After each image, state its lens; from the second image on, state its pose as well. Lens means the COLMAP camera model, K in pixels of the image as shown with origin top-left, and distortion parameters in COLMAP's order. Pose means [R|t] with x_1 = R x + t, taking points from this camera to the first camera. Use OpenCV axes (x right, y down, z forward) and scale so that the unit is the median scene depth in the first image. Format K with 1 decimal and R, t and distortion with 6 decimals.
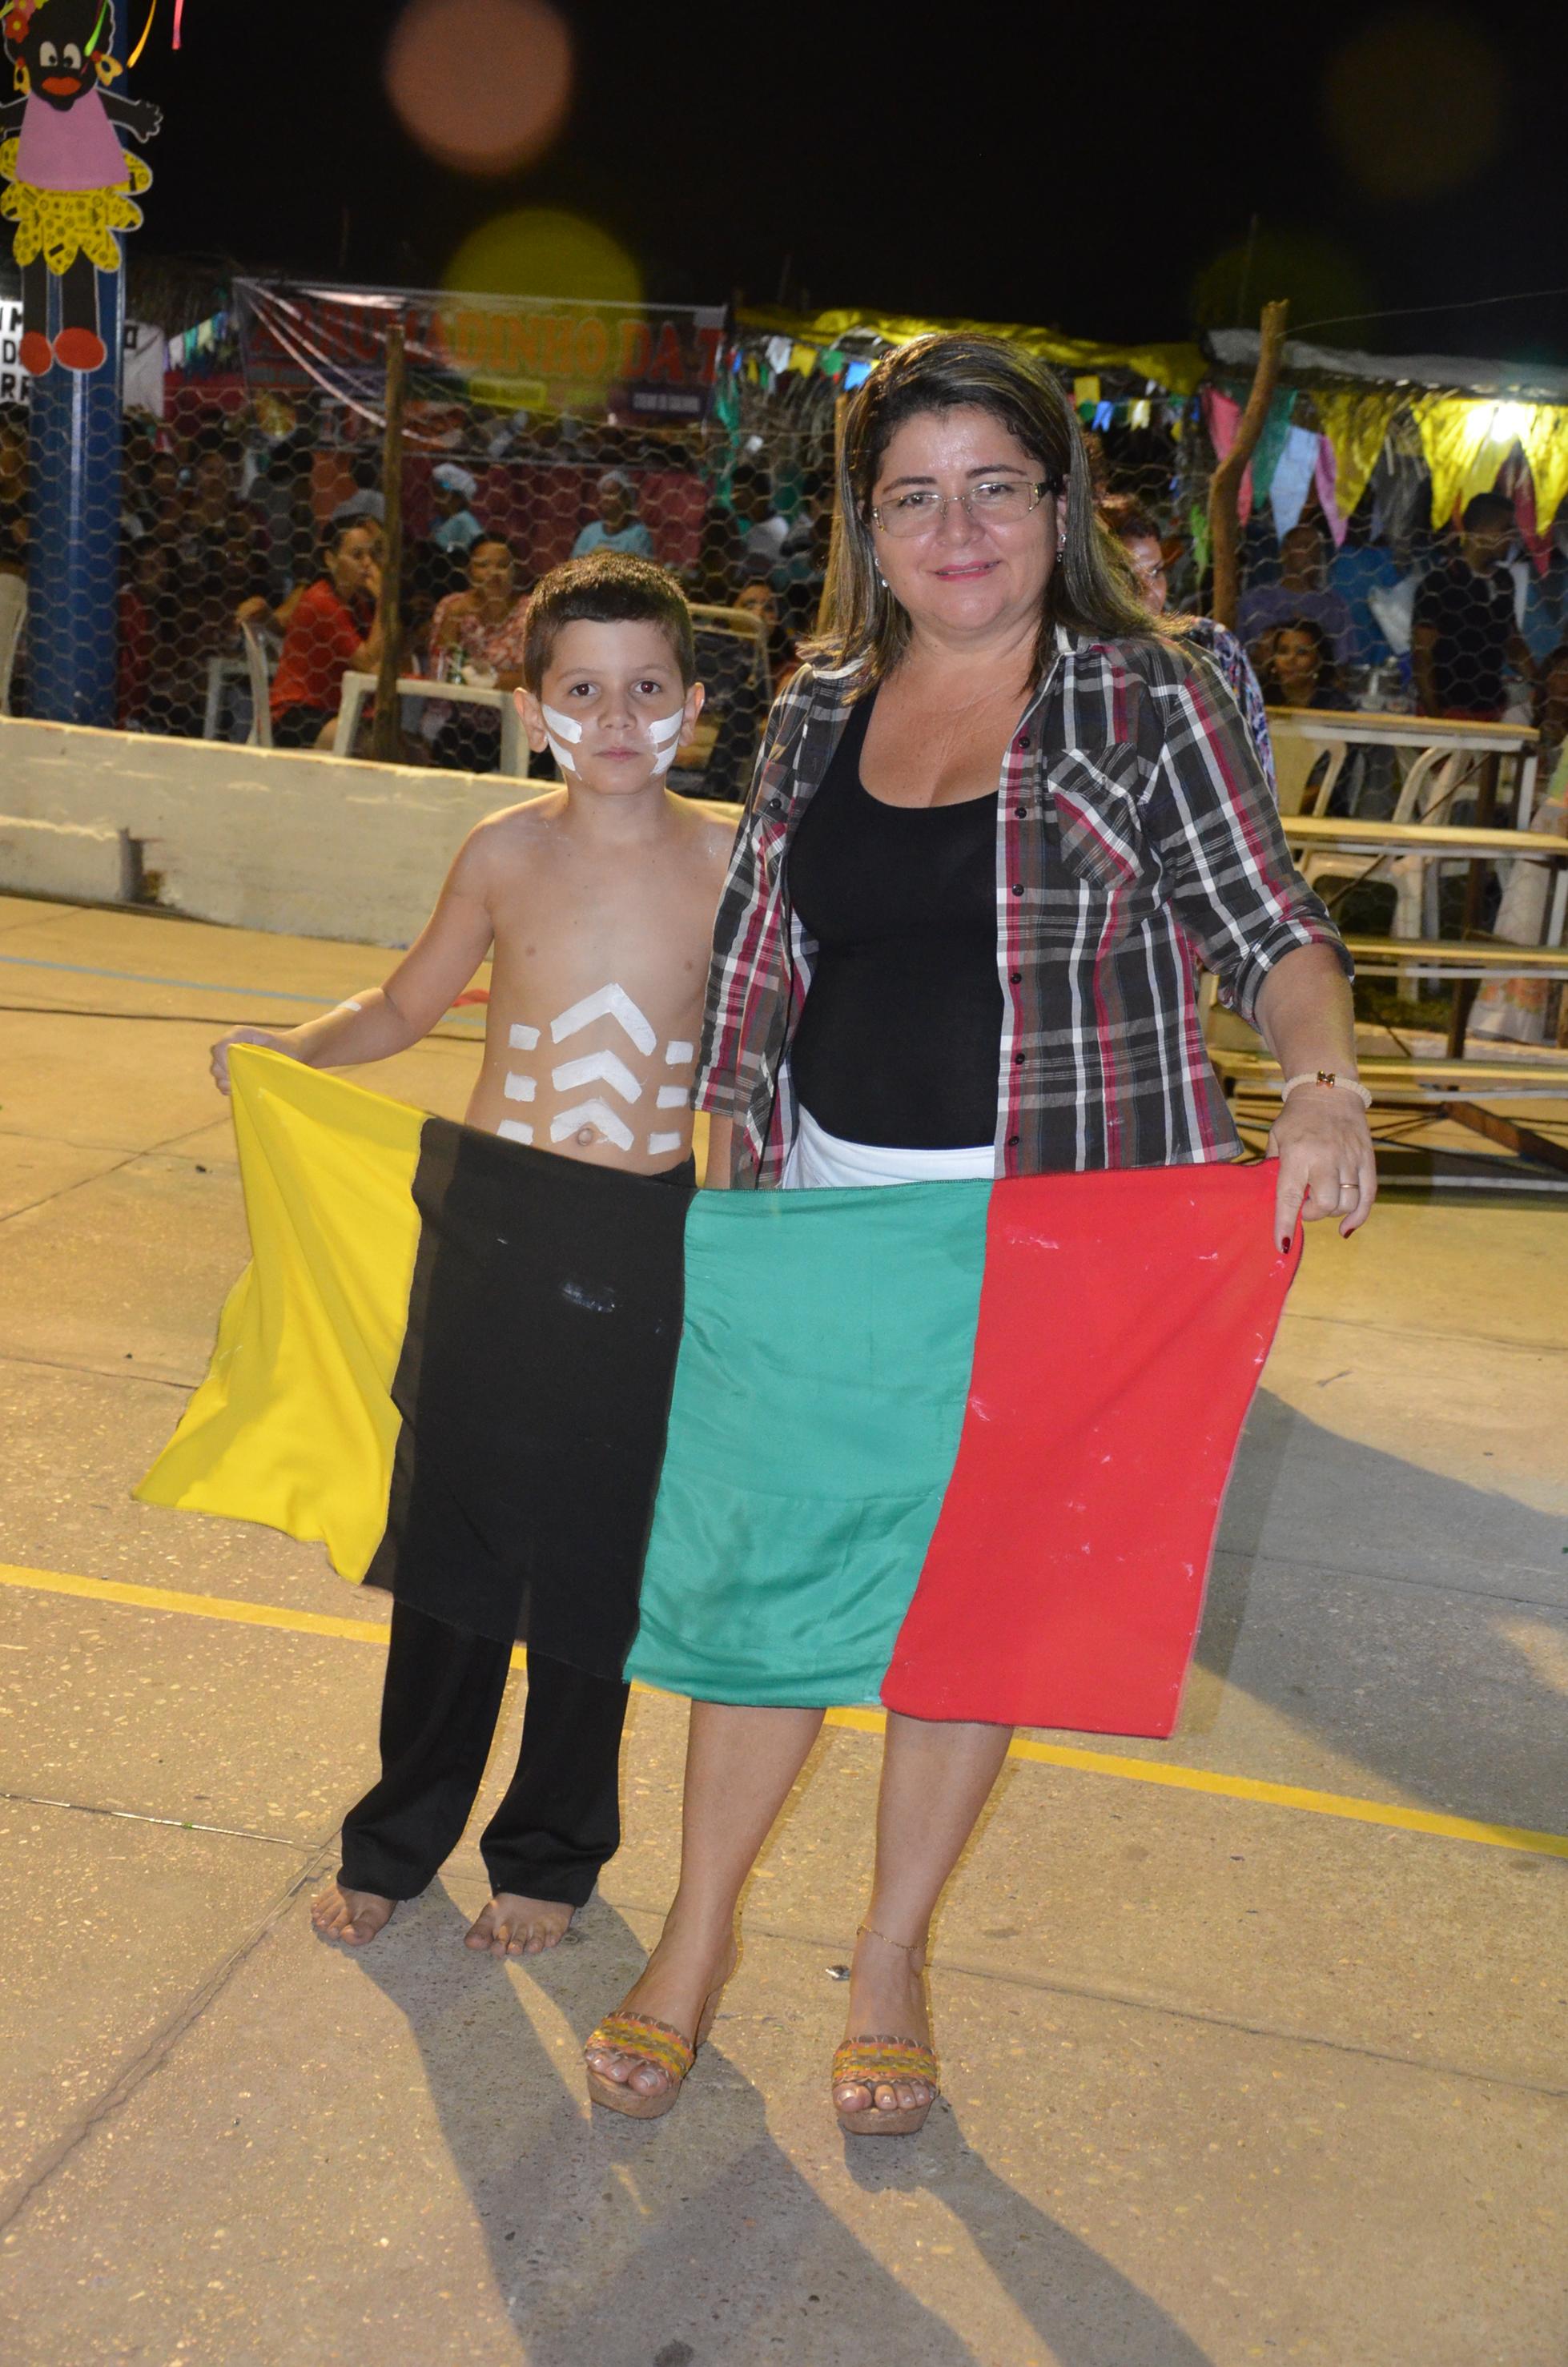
lens RADIAL K [[3136.4, 0, 784.0], [0, 3136.4, 1183.5], [0, 0, 1]] dist [0.127455, 0.016535]
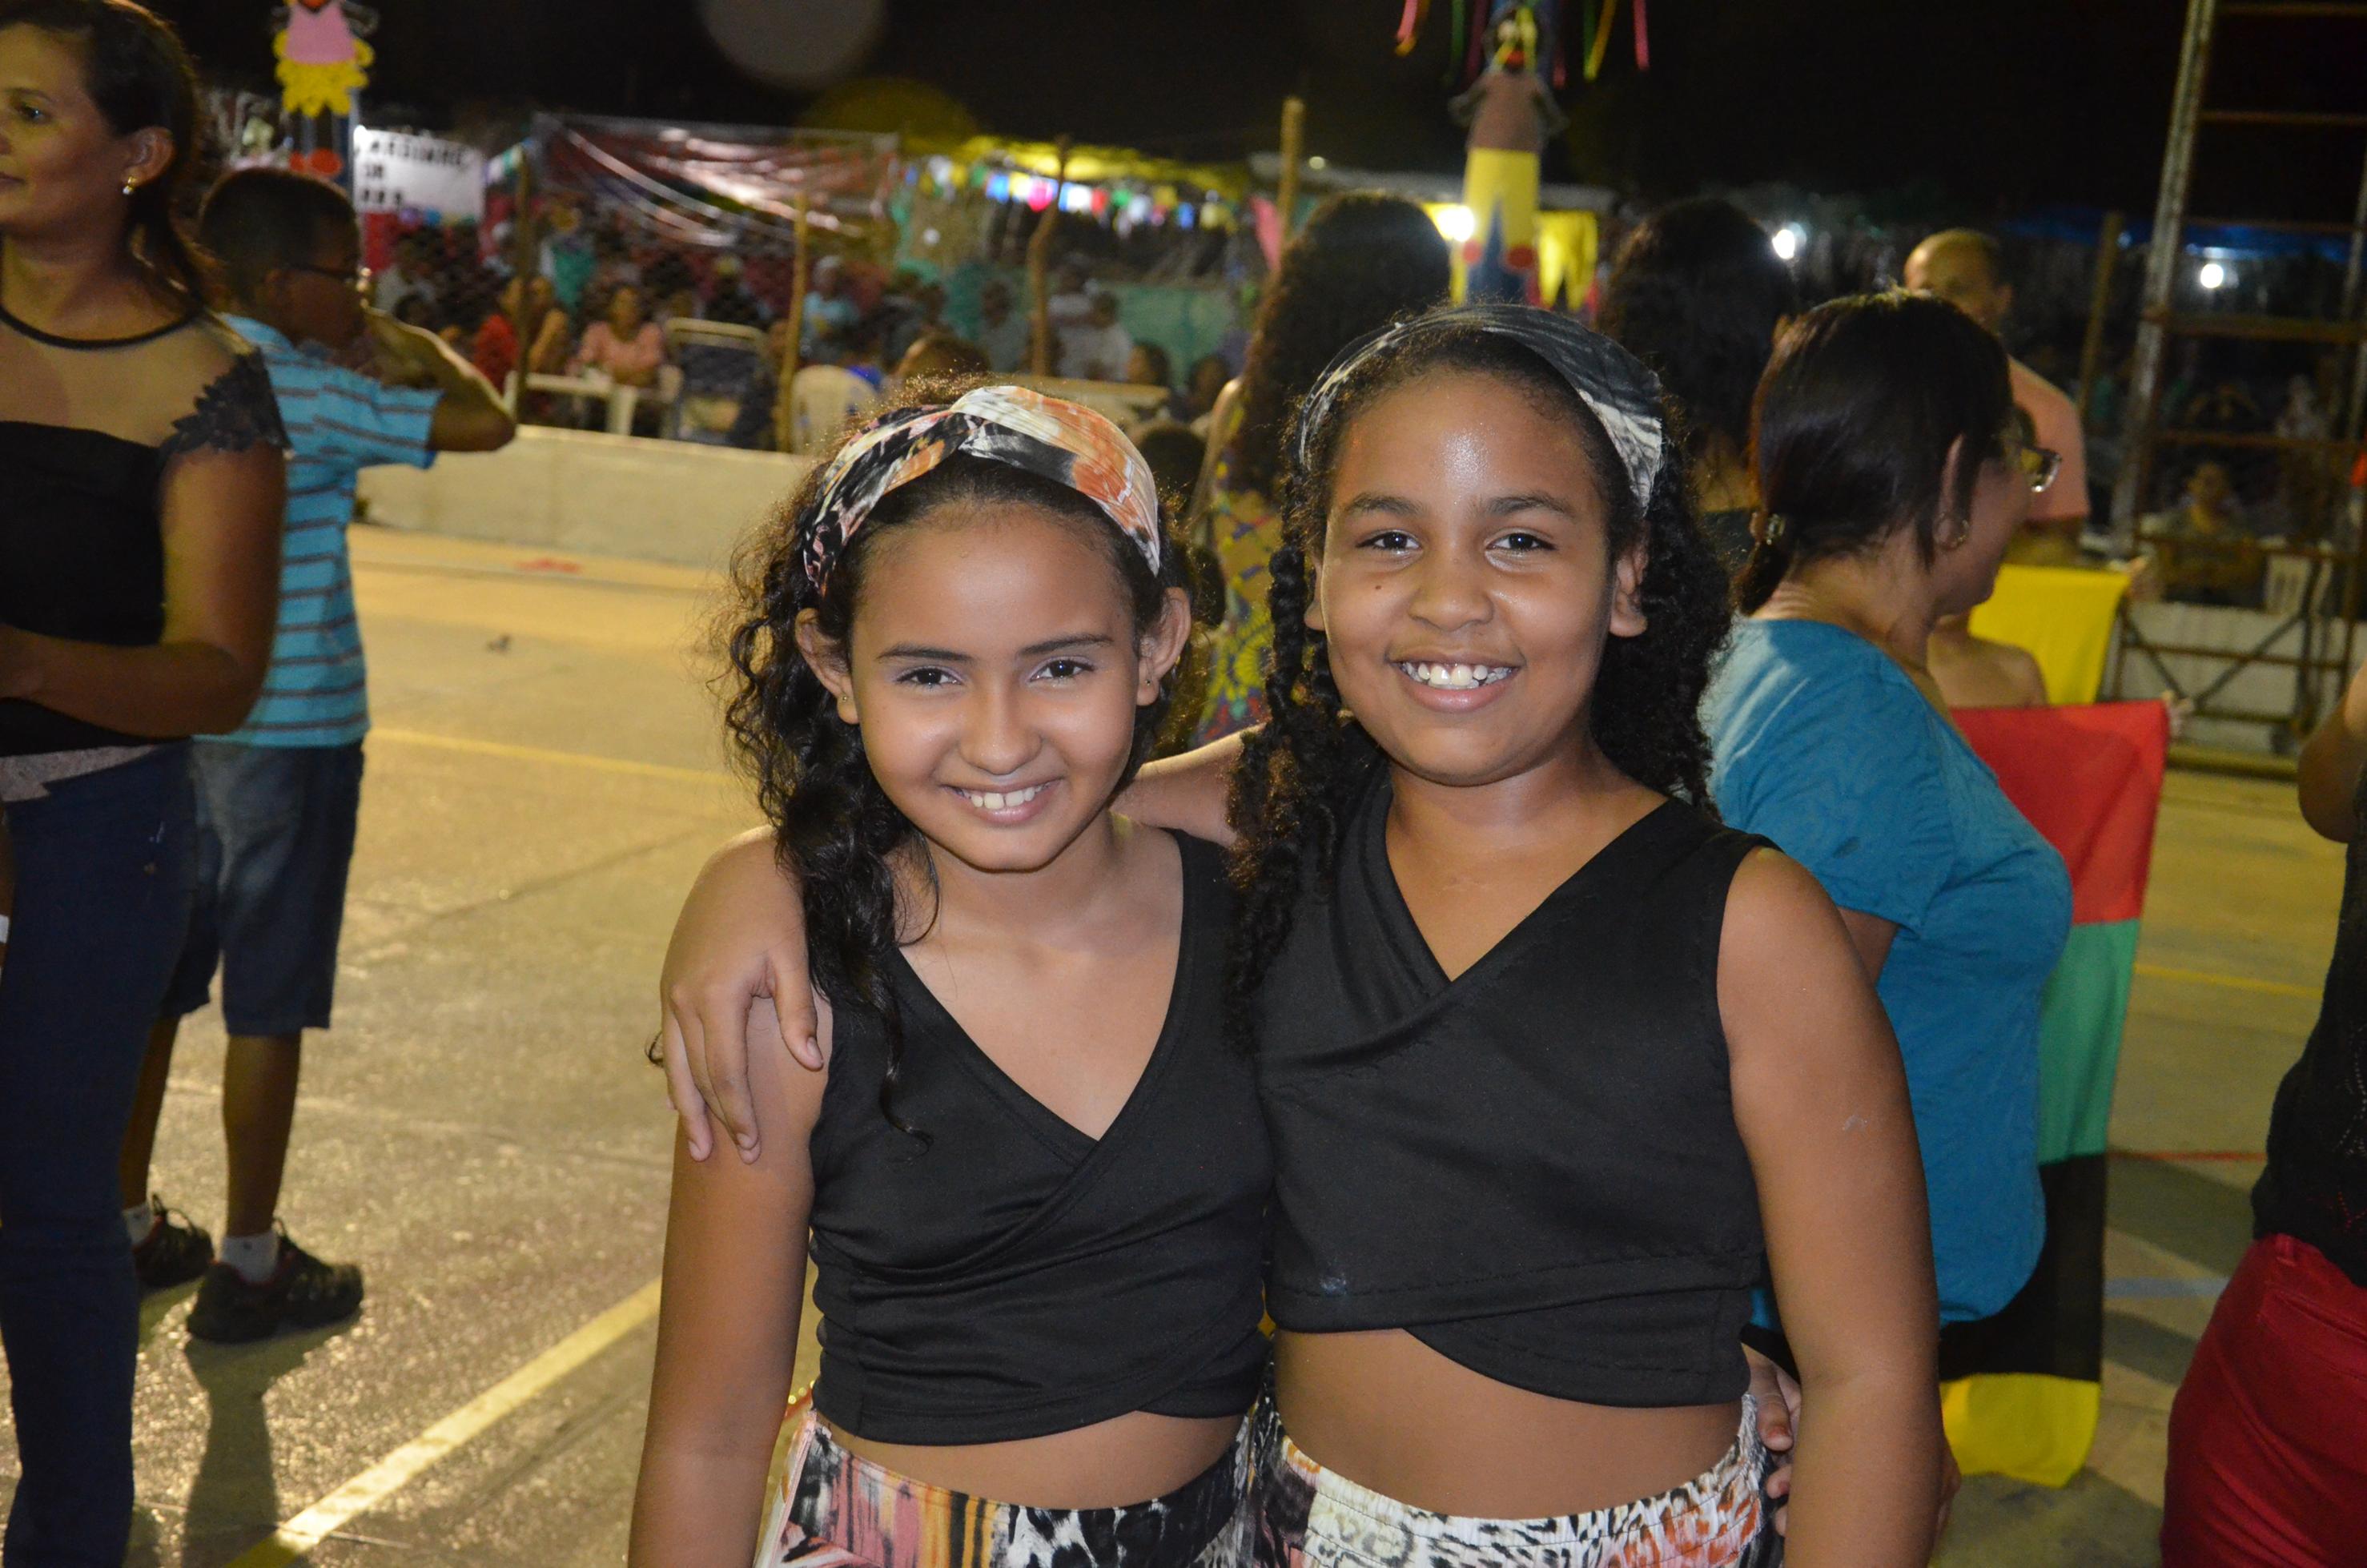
lens RADIAL K [[3136.4, 0, 1181.5], [0, 3136.4, 830.5], [0, 0, 1]] dist [0.127455, 0.016535]
pose [[0.999149, 0.006481, -0.040730, 0.258219], [-0.008585, 0.998627, -0.051681, 0.137027], [0.040339, 0.051986, 0.997833, -0.506668]]
